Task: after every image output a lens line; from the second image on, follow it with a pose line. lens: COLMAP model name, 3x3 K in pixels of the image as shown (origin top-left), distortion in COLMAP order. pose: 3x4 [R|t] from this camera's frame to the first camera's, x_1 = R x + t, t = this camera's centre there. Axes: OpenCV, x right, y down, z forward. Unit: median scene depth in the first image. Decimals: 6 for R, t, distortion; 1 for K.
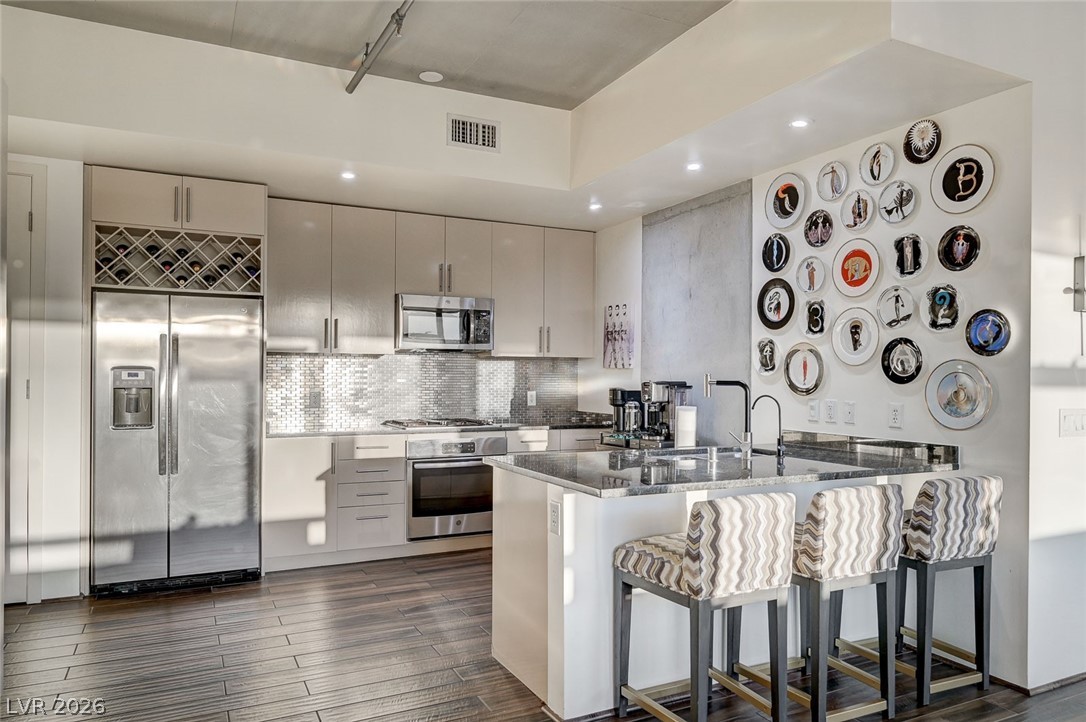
lens RADIAL K [[734.0, 0, 539.5], [0, 734.0, 371.5], [0, 0, 1]] dist [0.000441, 0.001575]
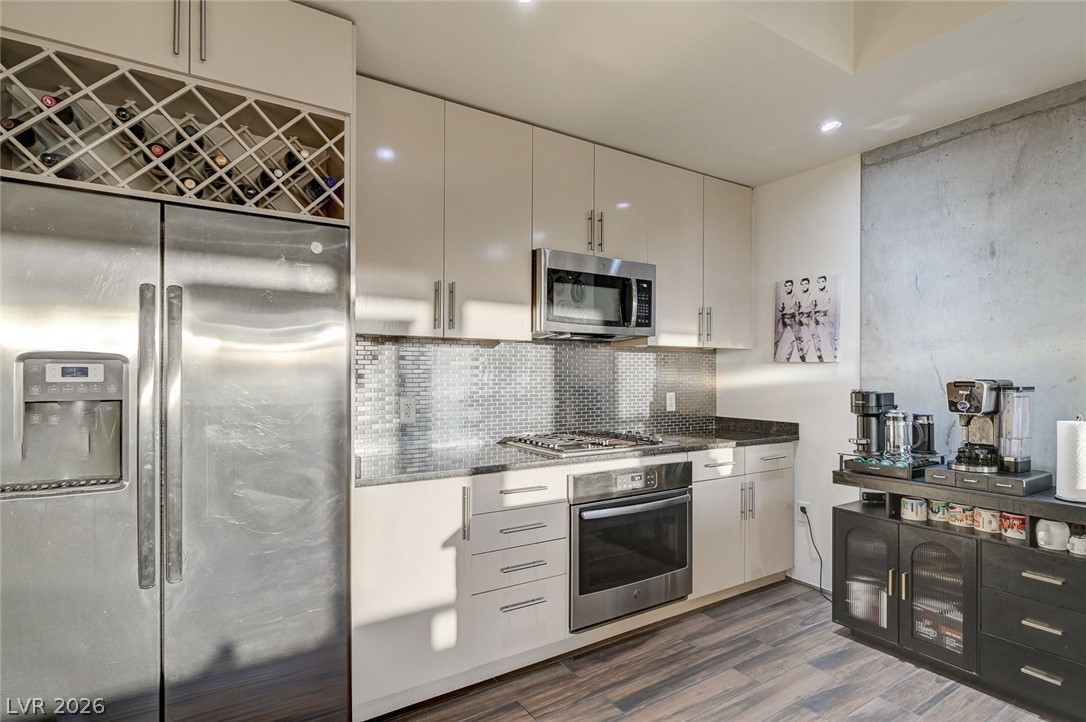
lens RADIAL K [[541.9, 0, 538.0], [0, 541.9, 372.0], [0, 0, 1]] dist [-0.000511, -0.002062]
pose [[0.993969, -0.002656, 0.109633, -0.282192], [0.002250, 0.999990, 0.003828, 0.003612], [-0.109642, -0.003558, 0.993965, 0.586230]]
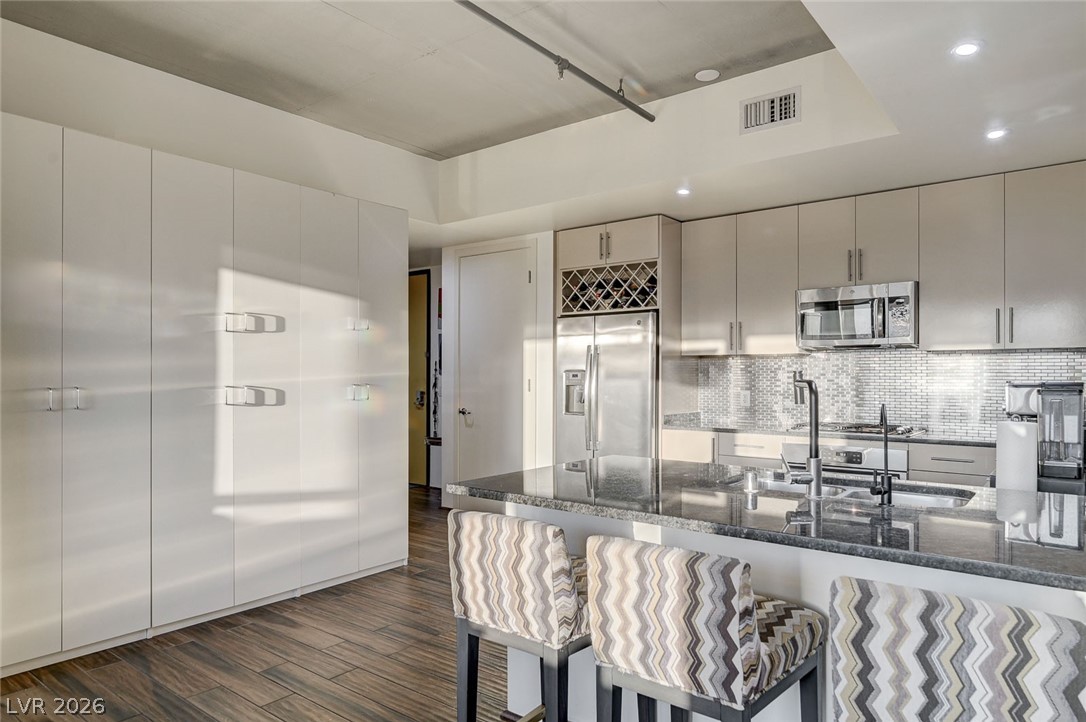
lens RADIAL K [[668.5, 0, 545.3], [0, 668.5, 368.0], [0, 0, 1]] dist [-0.005503, 0.000548]
pose [[0.430209, -0.015067, -0.902604, 0.517829], [0.007665, 0.999886, -0.013038, 0.005600], [0.902697, -0.001309, 0.430275, 0.372072]]
